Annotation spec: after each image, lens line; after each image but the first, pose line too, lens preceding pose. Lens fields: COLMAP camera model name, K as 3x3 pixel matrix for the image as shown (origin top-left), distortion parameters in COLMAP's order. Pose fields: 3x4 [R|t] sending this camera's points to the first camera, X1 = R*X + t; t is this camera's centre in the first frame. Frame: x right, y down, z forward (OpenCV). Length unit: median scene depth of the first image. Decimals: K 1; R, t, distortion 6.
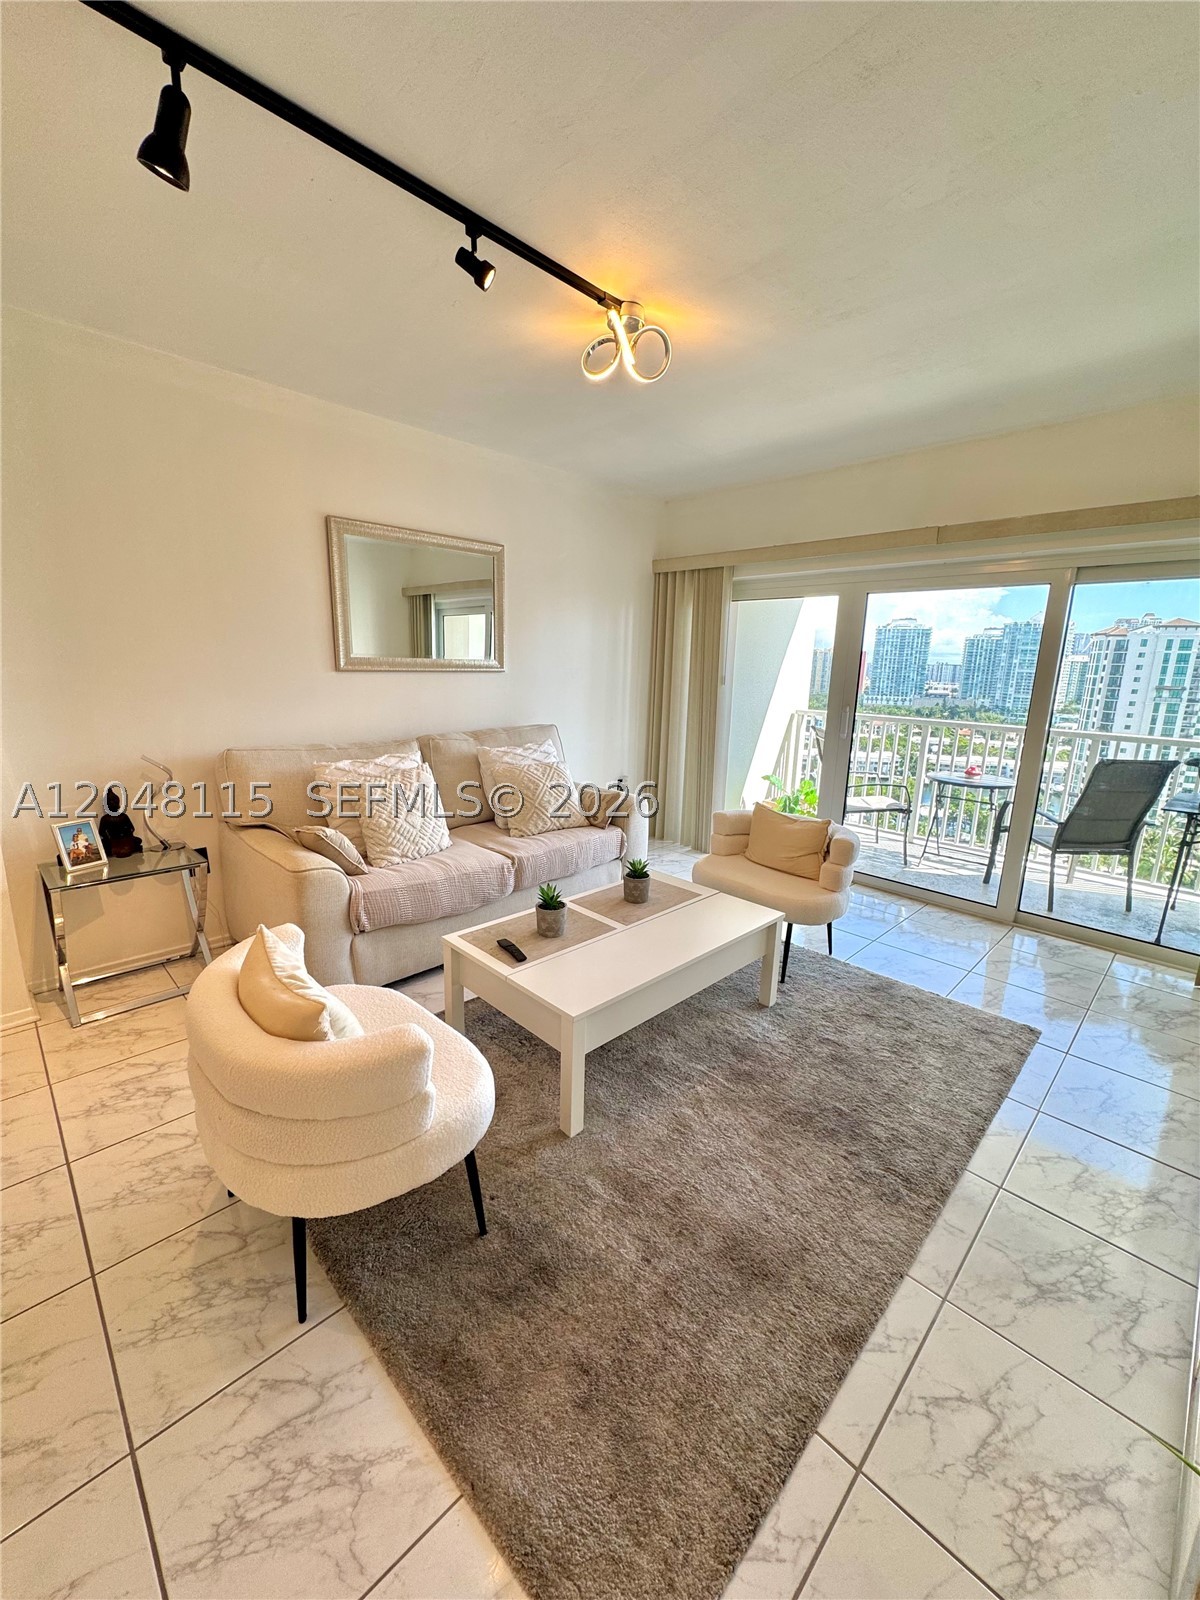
lens RADIAL K [[639.5, 0, 605.3], [0, 639.5, 802.4], [0, 0, 1]] dist [-0.000727, 0.000330]
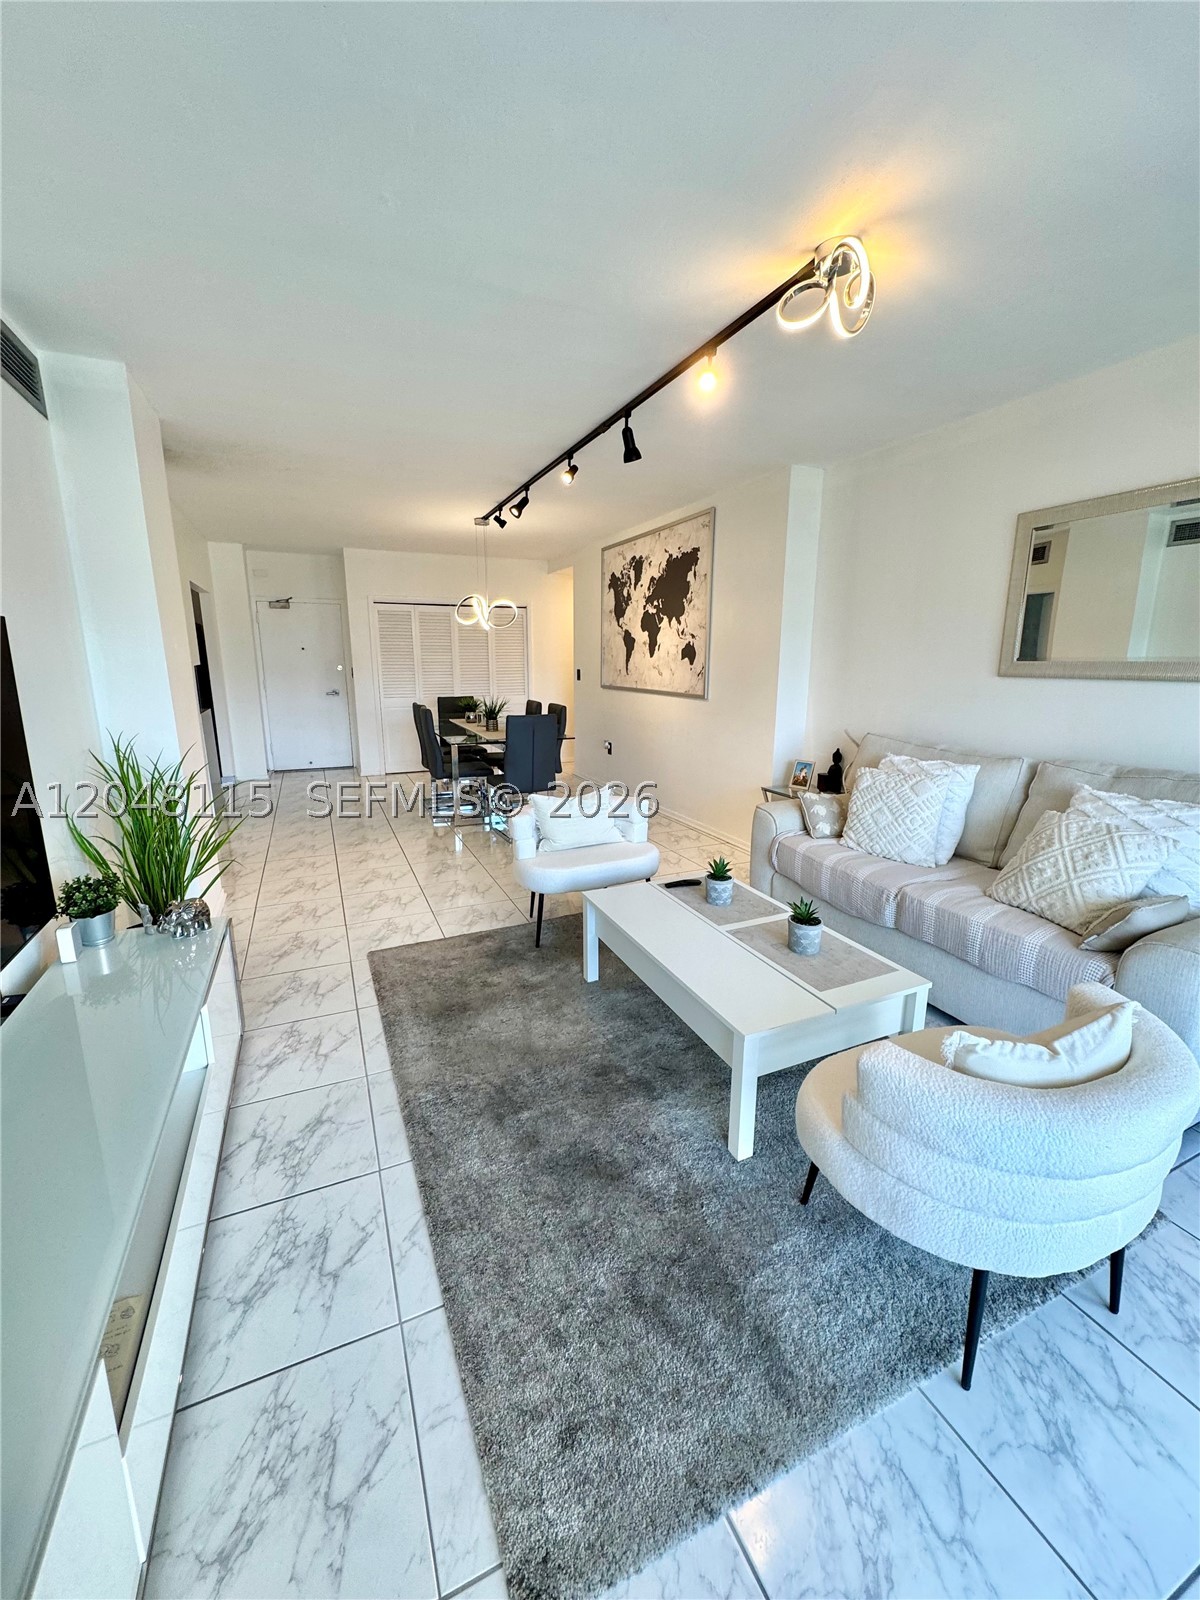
lens RADIAL K [[639.5, 0, 590.9], [0, 639.5, 802.9], [0, 0, 1]] dist [-0.000727, 0.000330]
pose [[-0.369781, 0.182084, -0.911102, 0.321919], [-0.208640, 0.939292, 0.272397, -0.071275], [0.905390, 0.290819, -0.309343, 0.355365]]
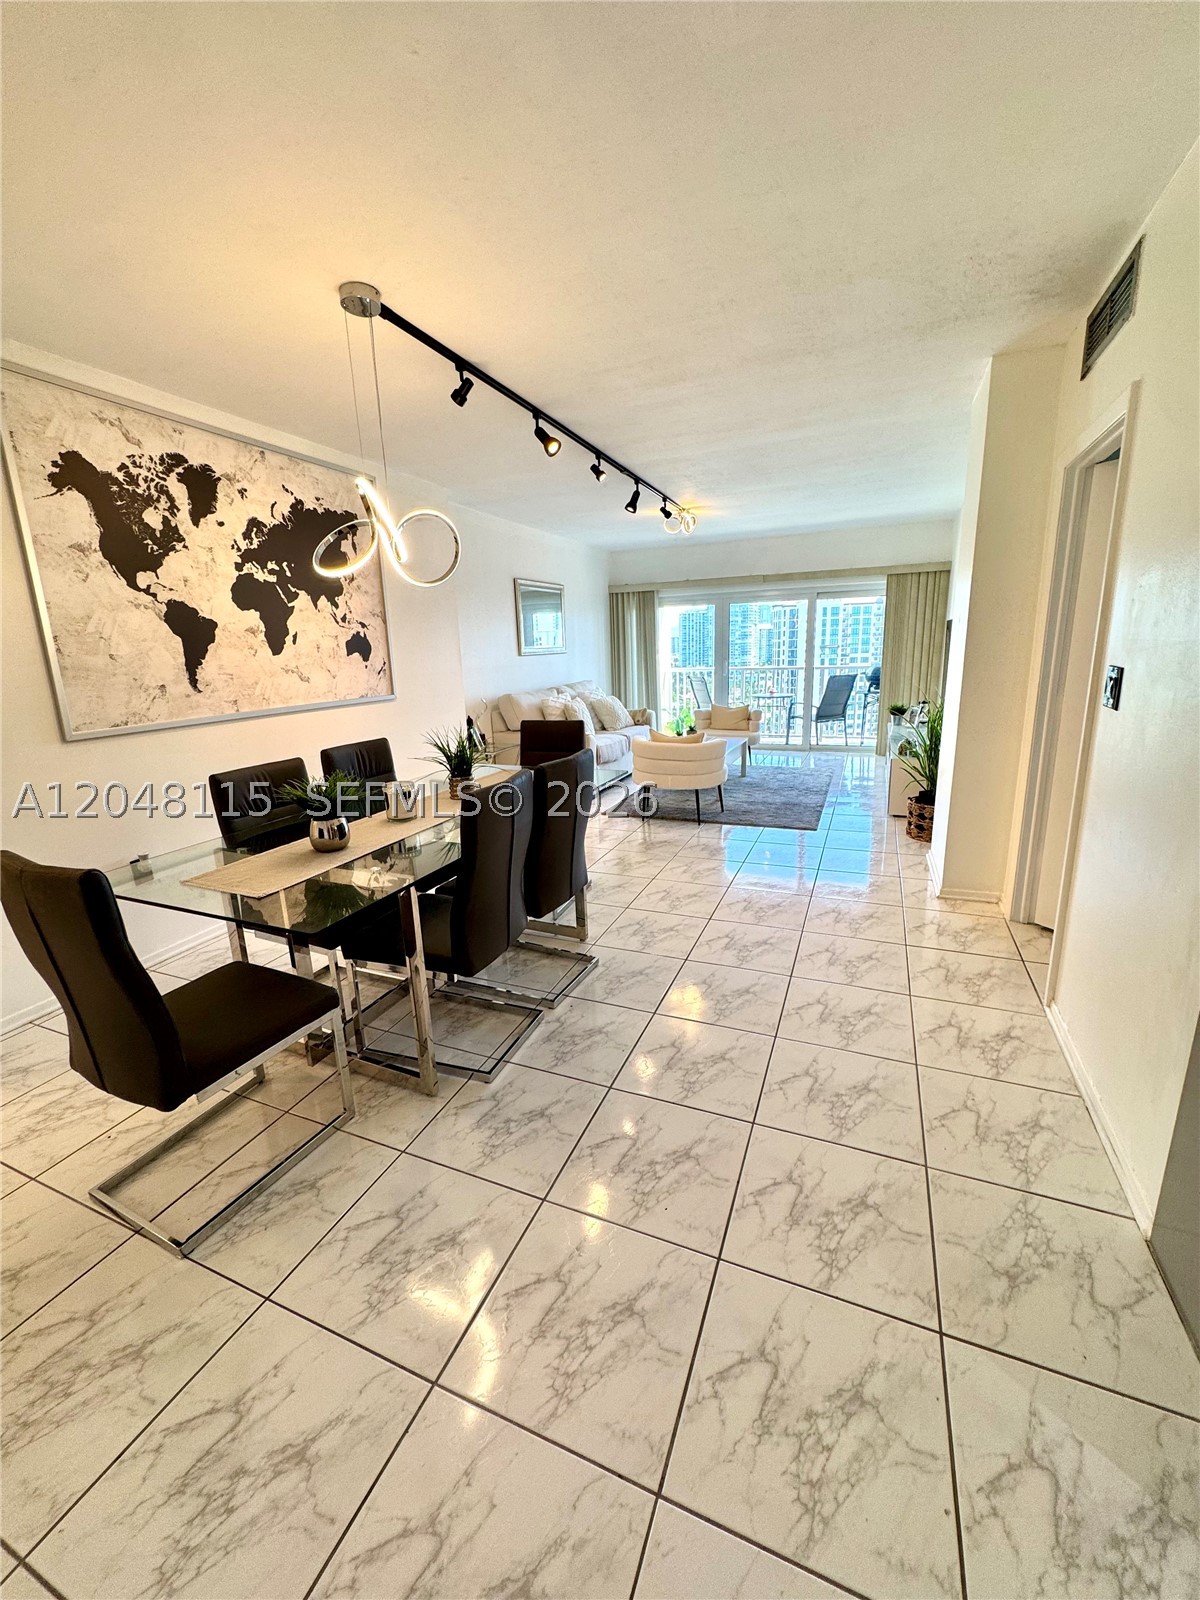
lens RADIAL K [[639.5, 0, 600.7], [0, 639.5, 797.7], [0, 0, 1]] dist [-0.000727, 0.000330]
pose [[0.924196, -0.145226, 0.353229, -0.433211], [0.140050, 0.989323, 0.040317, 0.082699], [-0.355313, 0.012209, 0.934668, -0.419951]]
